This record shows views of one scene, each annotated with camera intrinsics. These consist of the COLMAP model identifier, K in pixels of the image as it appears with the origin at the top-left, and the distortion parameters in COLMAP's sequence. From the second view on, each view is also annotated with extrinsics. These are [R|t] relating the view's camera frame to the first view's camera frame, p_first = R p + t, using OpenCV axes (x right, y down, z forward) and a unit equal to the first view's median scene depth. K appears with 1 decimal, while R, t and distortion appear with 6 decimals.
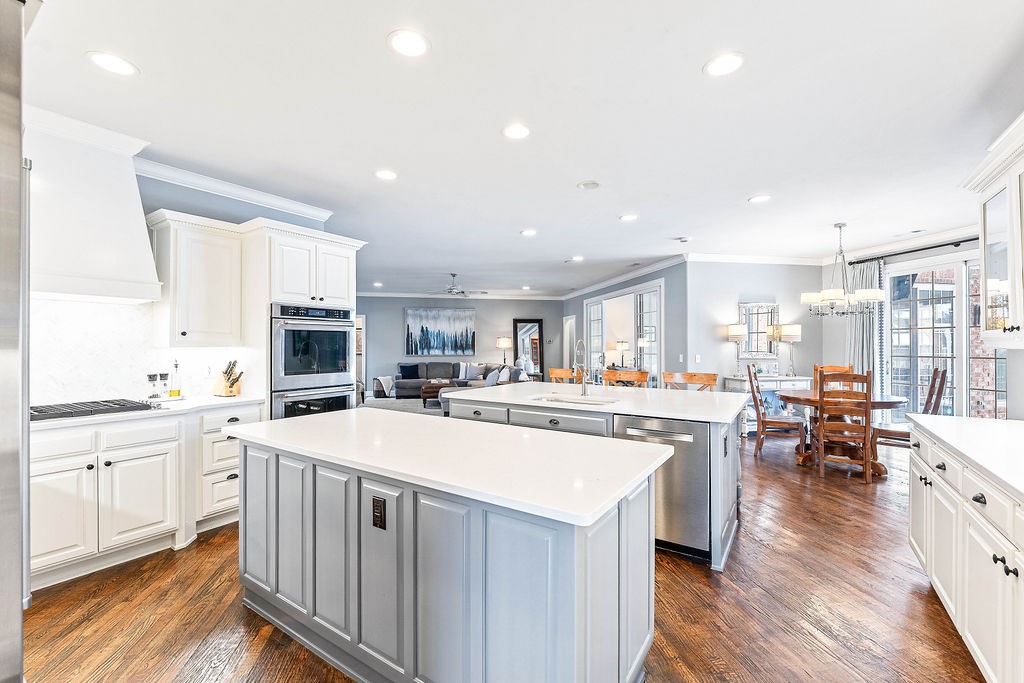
lens RADIAL K [[427.6, 0, 512.3], [0, 427.6, 343.4], [0, 0, 1]] dist [-0.007489, 0.003165]
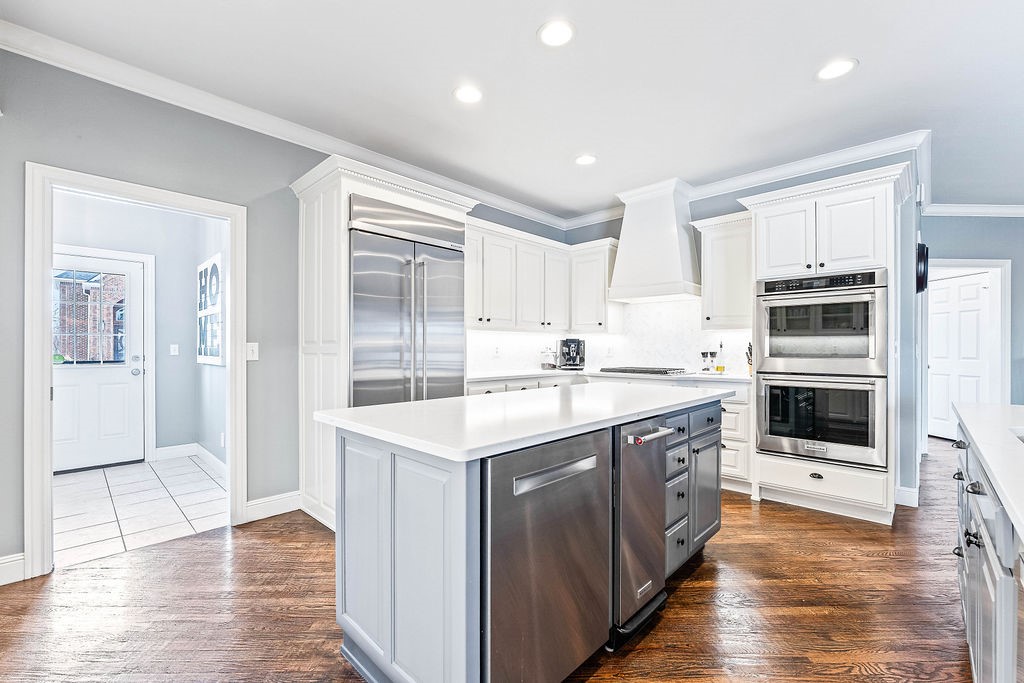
lens RADIAL K [[427.6, 0, 508.9], [0, 427.6, 344.6], [0, 0, 1]] dist [-0.007489, 0.003165]
pose [[-0.172636, -0.008405, -0.984950, 0.466644], [0.002545, 0.999956, -0.008979, 0.054165], [0.984982, -0.004057, -0.172607, 0.584459]]
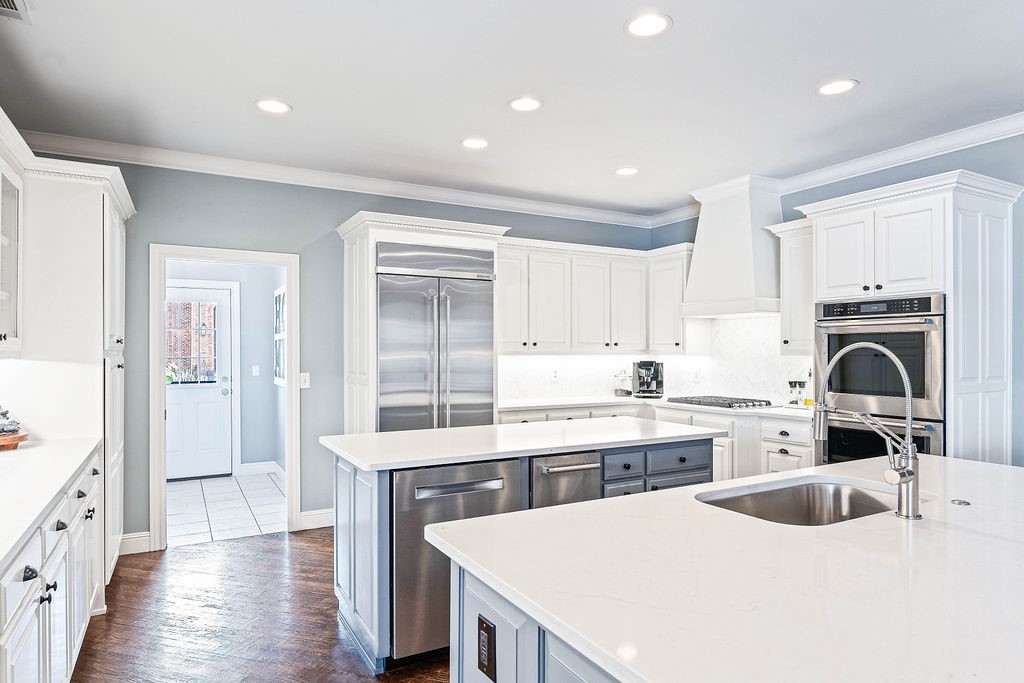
lens RADIAL K [[604.3, 0, 506.9], [0, 604.3, 344.1], [0, 0, 1]] dist [0.012154, -0.002683]
pose [[-0.456376, -0.008559, -0.889746, 0.722685], [0.004192, 0.999922, -0.011769, -0.003409], [0.889777, -0.009101, -0.456305, 0.957386]]
